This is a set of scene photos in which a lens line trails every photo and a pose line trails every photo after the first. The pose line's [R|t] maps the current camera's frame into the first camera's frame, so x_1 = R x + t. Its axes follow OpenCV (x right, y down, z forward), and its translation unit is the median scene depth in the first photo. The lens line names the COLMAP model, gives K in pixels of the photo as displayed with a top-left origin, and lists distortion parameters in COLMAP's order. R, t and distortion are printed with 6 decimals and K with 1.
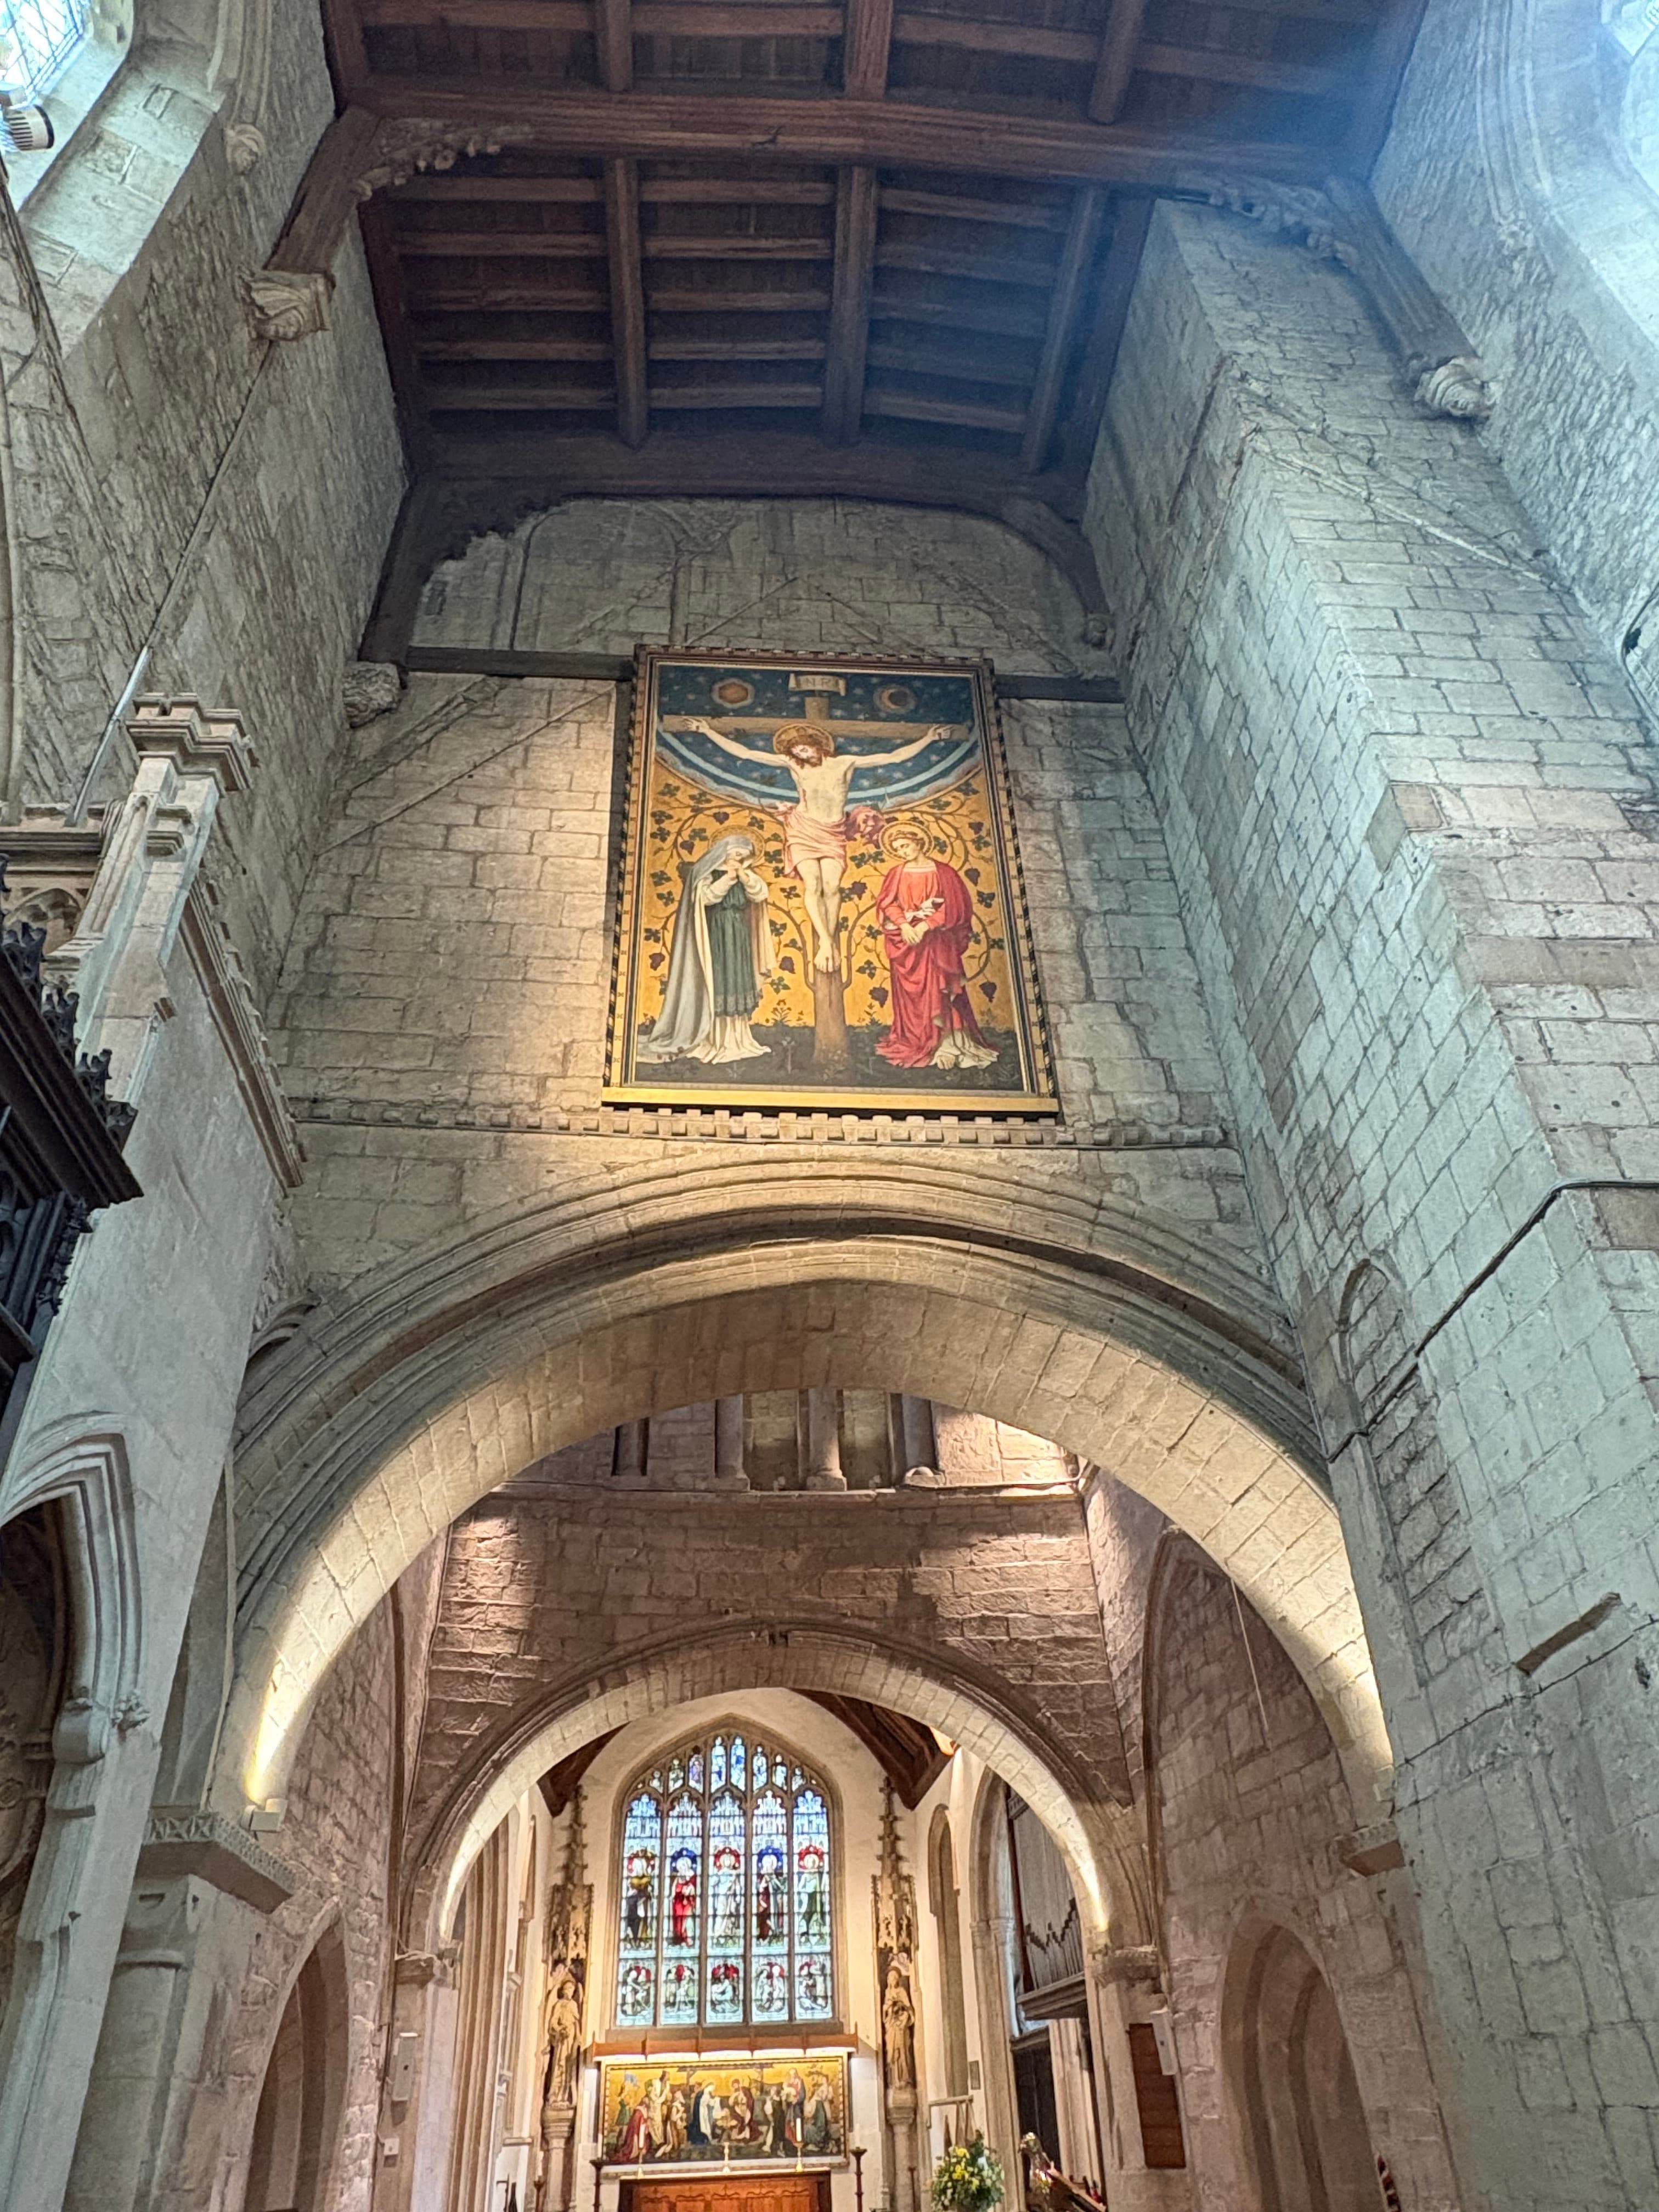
lens RADIAL K [[1420.3, 0, 828.9], [0, 1420.3, 1106.5], [0, 0, 1]] dist [0.001365, 0.010888]
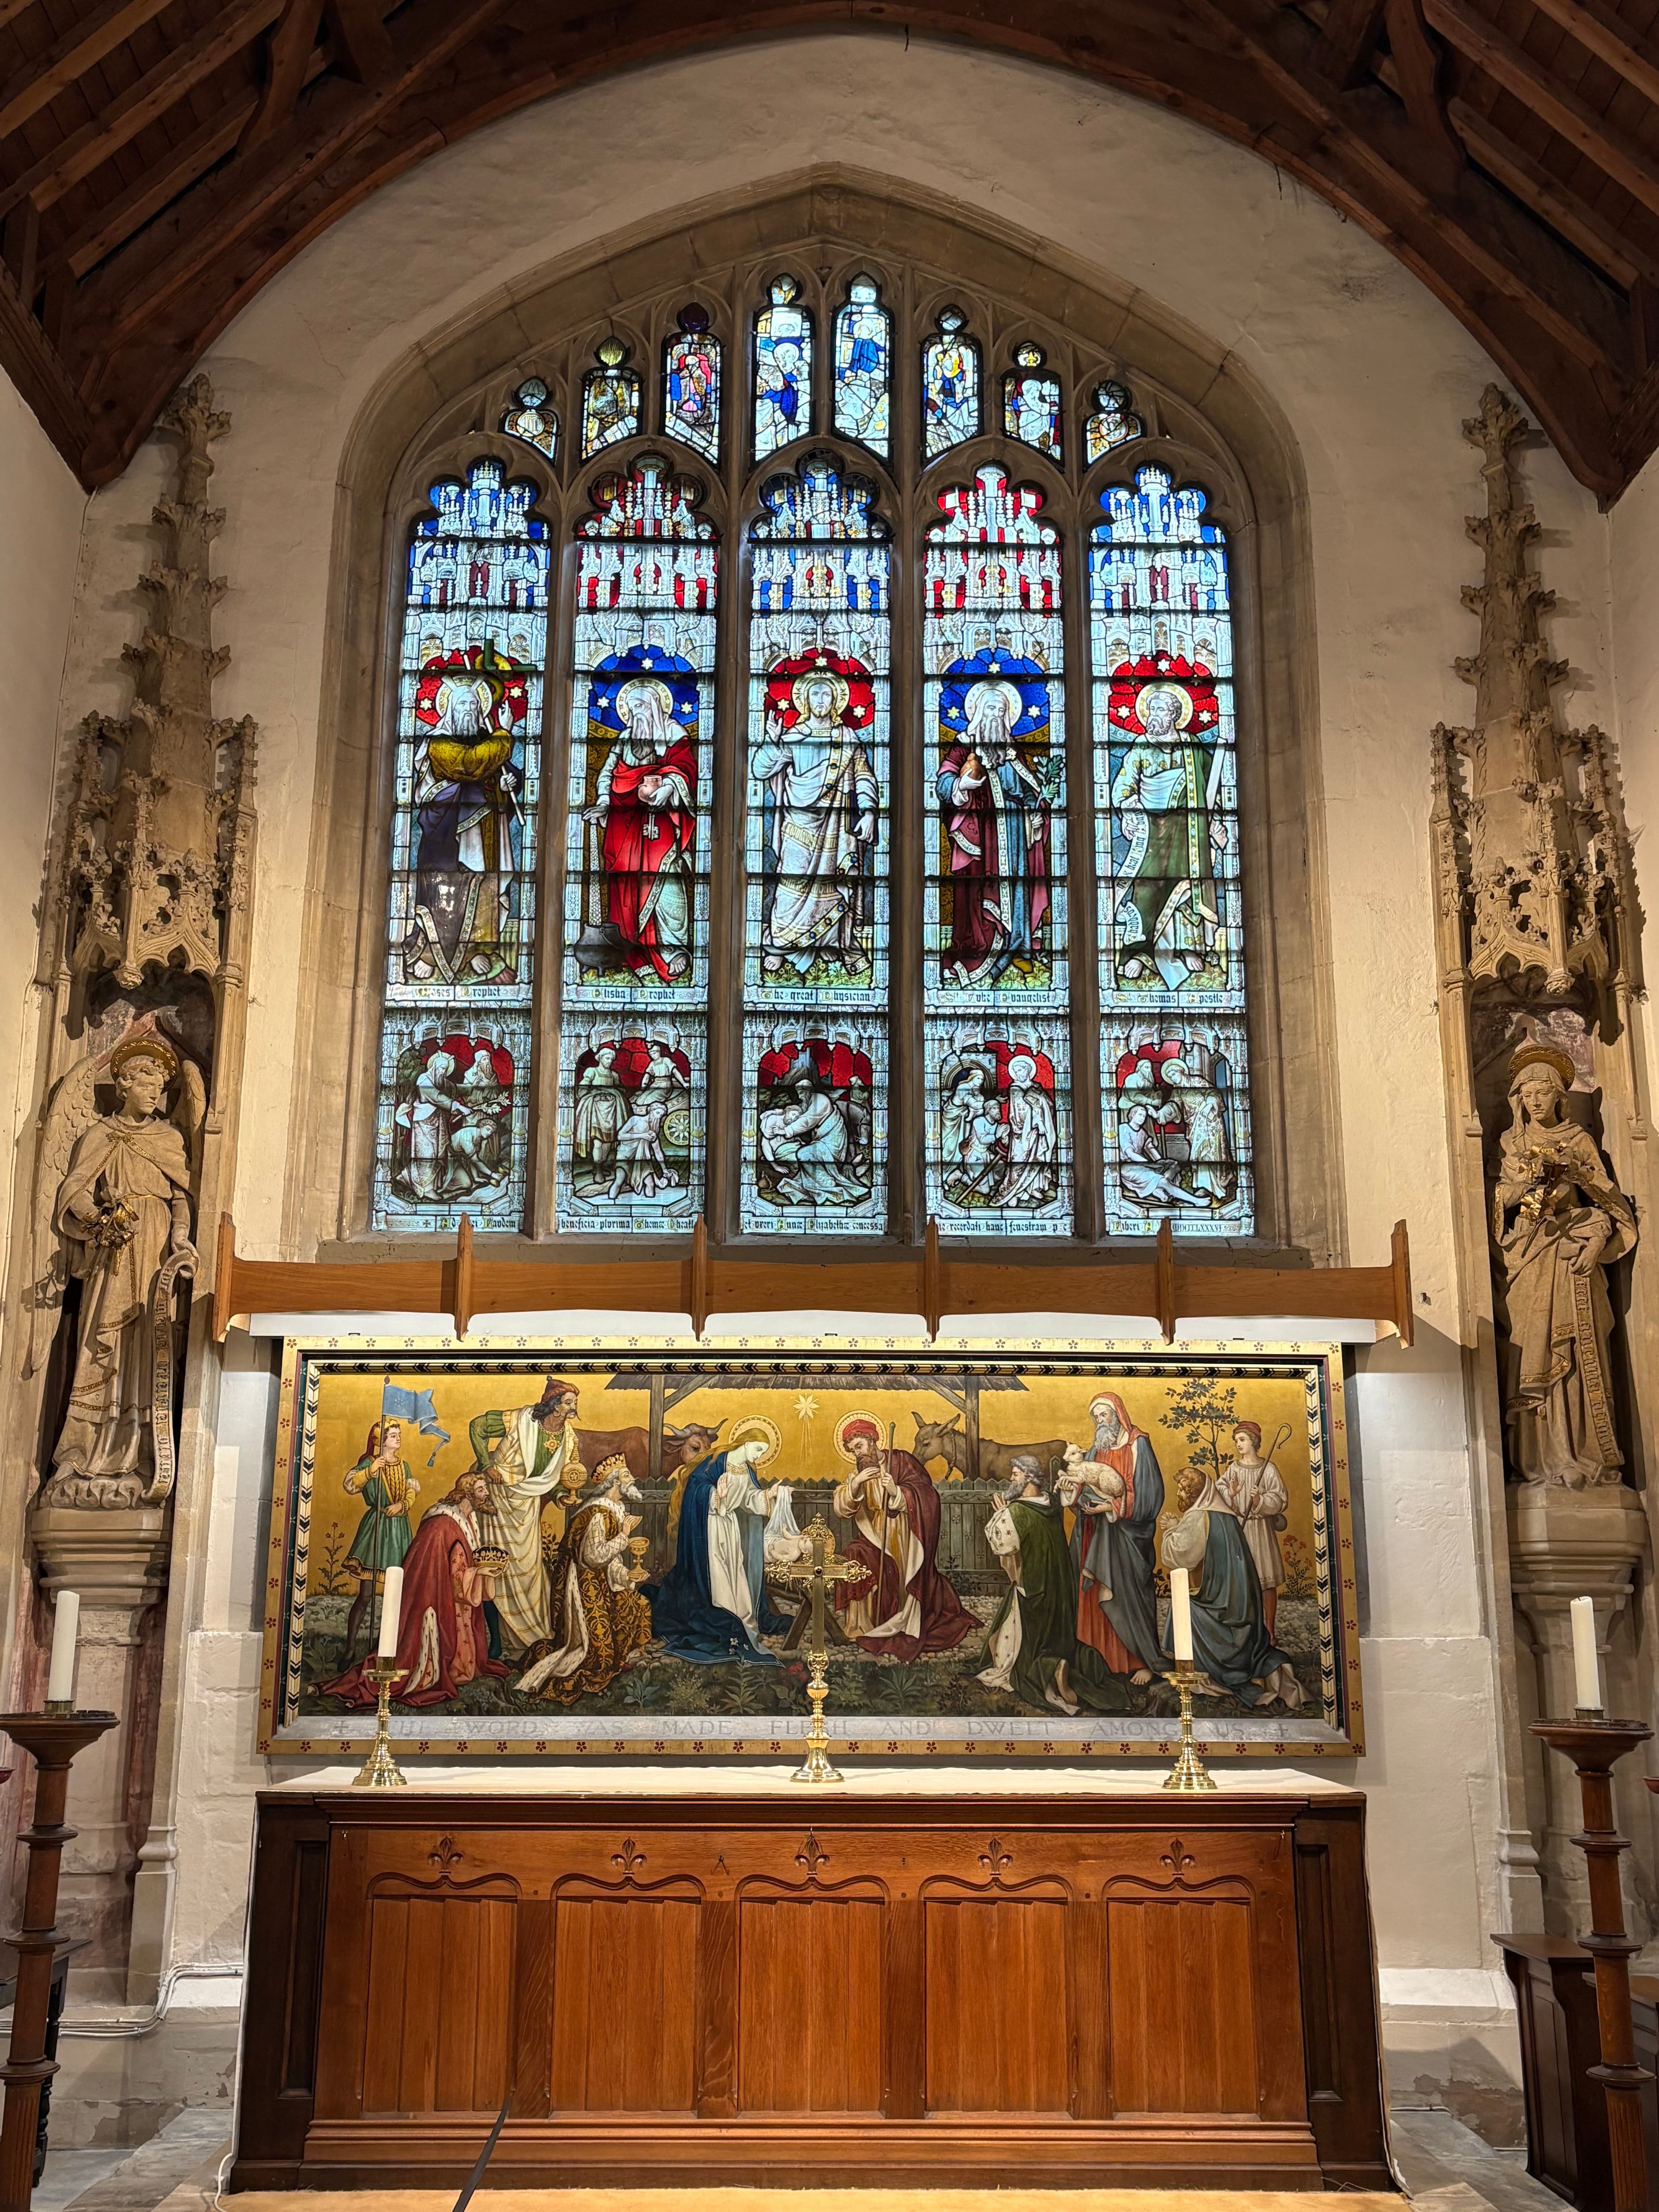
lens RADIAL K [[2093.1, 0, 831.5], [0, 2093.1, 1094.9], [0, 0, 1]] dist [0.097102, 0.000000]
pose [[0.997183, 0.018762, -0.072617, -0.043916], [0.009393, 0.929344, 0.369095, 0.481760], [0.074411, -0.368738, 0.926550, 0.667538]]
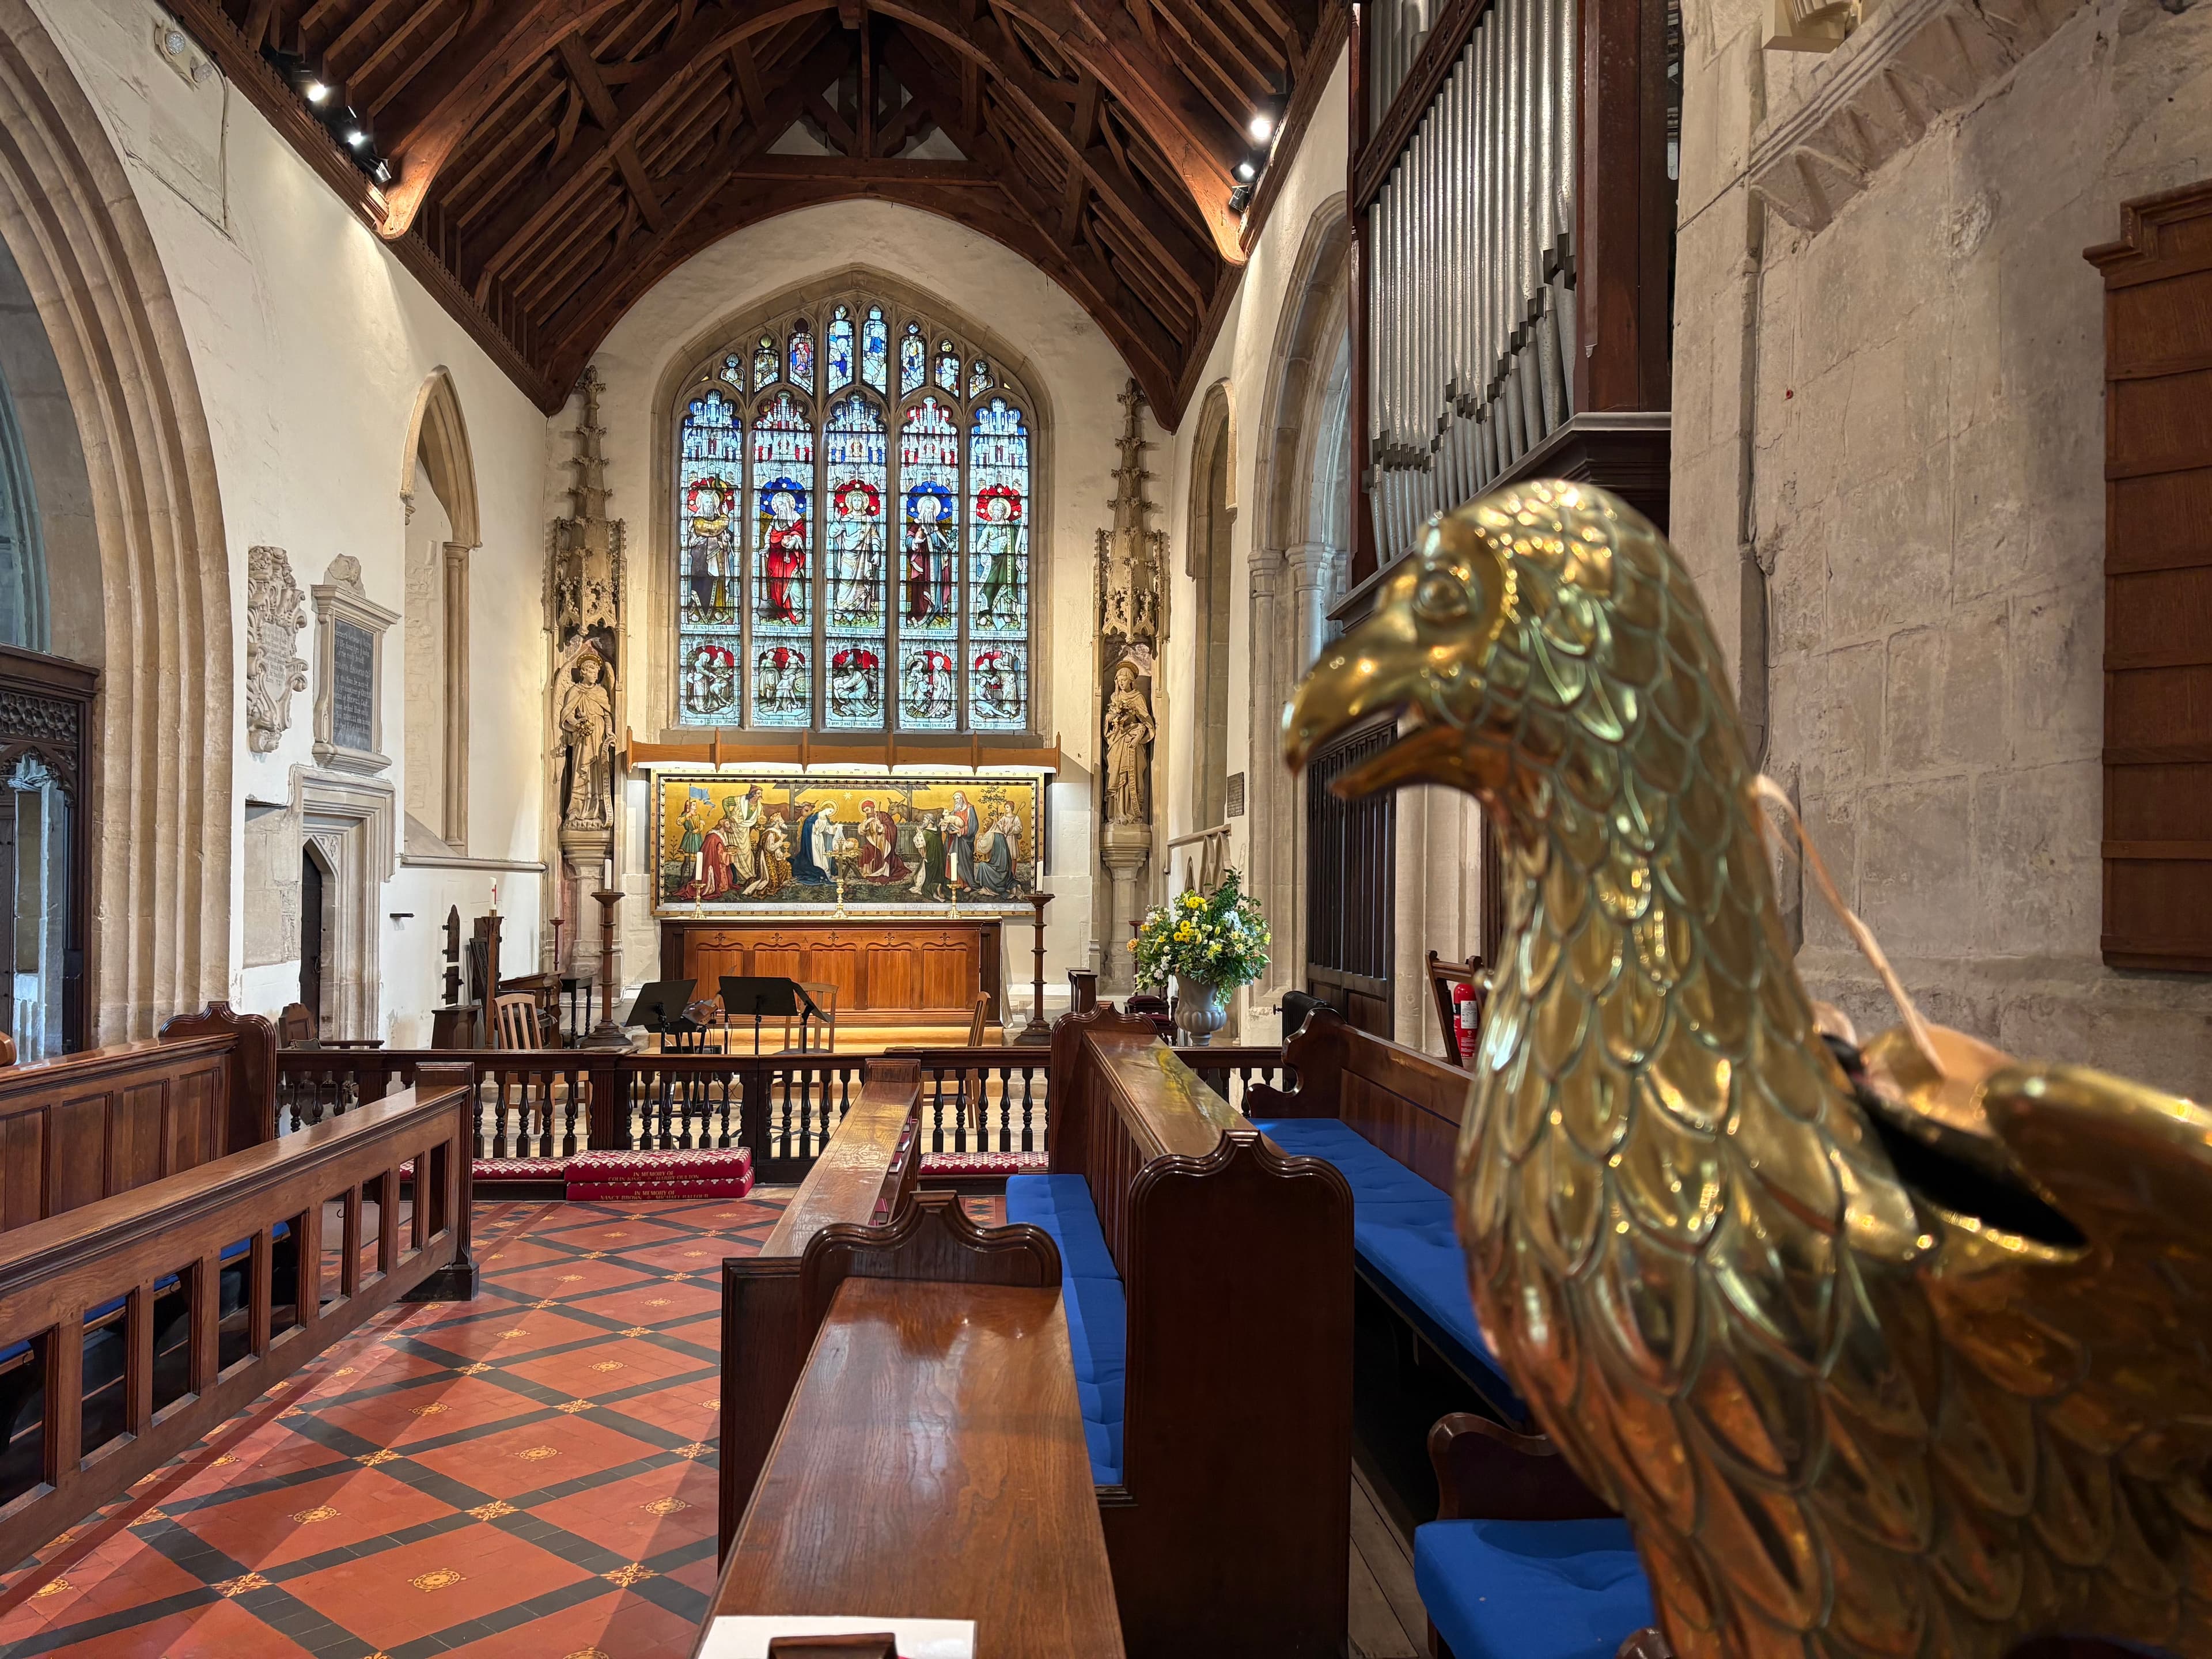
lens RADIAL K [[1646.8, 0, 1123.4], [0, 1646.8, 873.6], [0, 0, 1]] dist [0.041890, -0.035980]
pose [[0.999356, 0.035853, -0.001104, 0.048212], [-0.028713, 0.818003, 0.574496, 0.269718], [0.021501, -0.574095, 0.818506, 0.363706]]
